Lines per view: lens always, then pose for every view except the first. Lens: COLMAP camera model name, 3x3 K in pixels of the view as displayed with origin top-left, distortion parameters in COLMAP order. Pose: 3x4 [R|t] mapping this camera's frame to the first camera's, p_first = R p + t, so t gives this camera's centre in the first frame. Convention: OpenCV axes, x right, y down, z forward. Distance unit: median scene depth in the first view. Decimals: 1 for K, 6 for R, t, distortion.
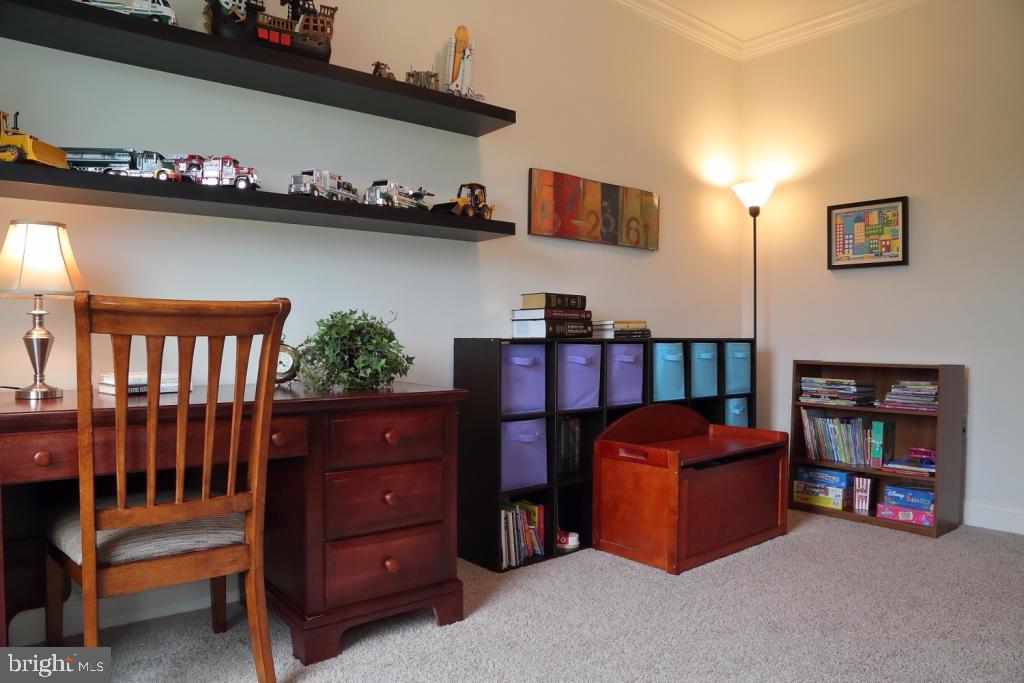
lens RADIAL K [[703.5, 0, 512.0], [0, 703.5, 341.5], [0, 0, 1]] dist [-0.122923, 0.071355]
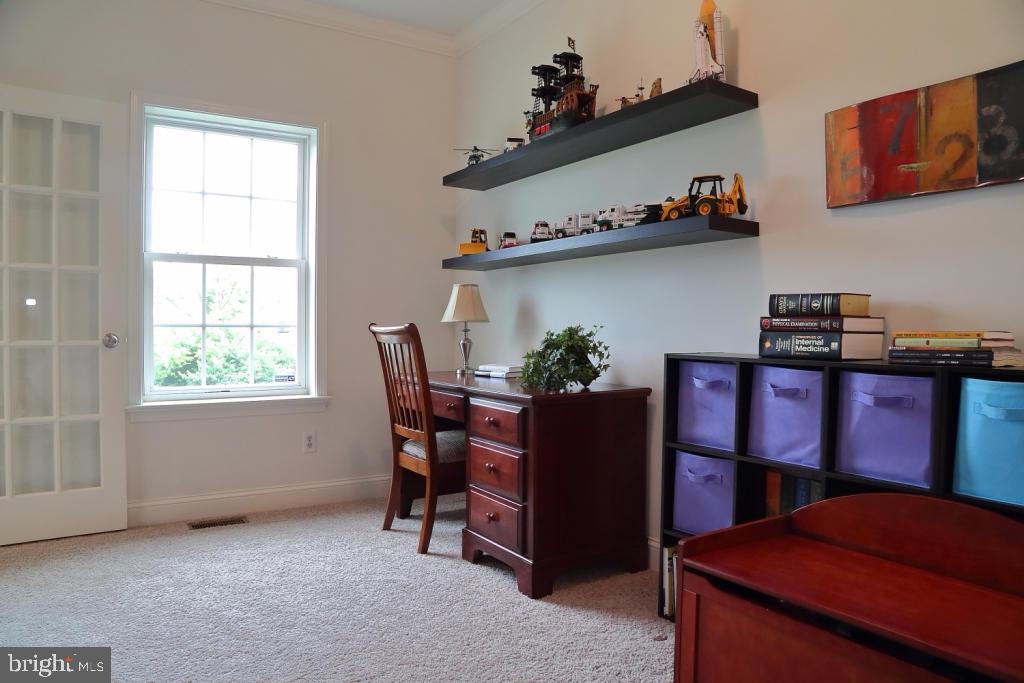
lens RADIAL K [[703.5, 0, 512.0], [0, 703.5, 341.5], [0, 0, 1]] dist [-0.122923, 0.071355]
pose [[-0.107490, 0.021542, -0.993973, 0.737792], [-0.006739, 0.999726, 0.022395, -0.032906], [0.994183, 0.009106, -0.107315, 0.754800]]
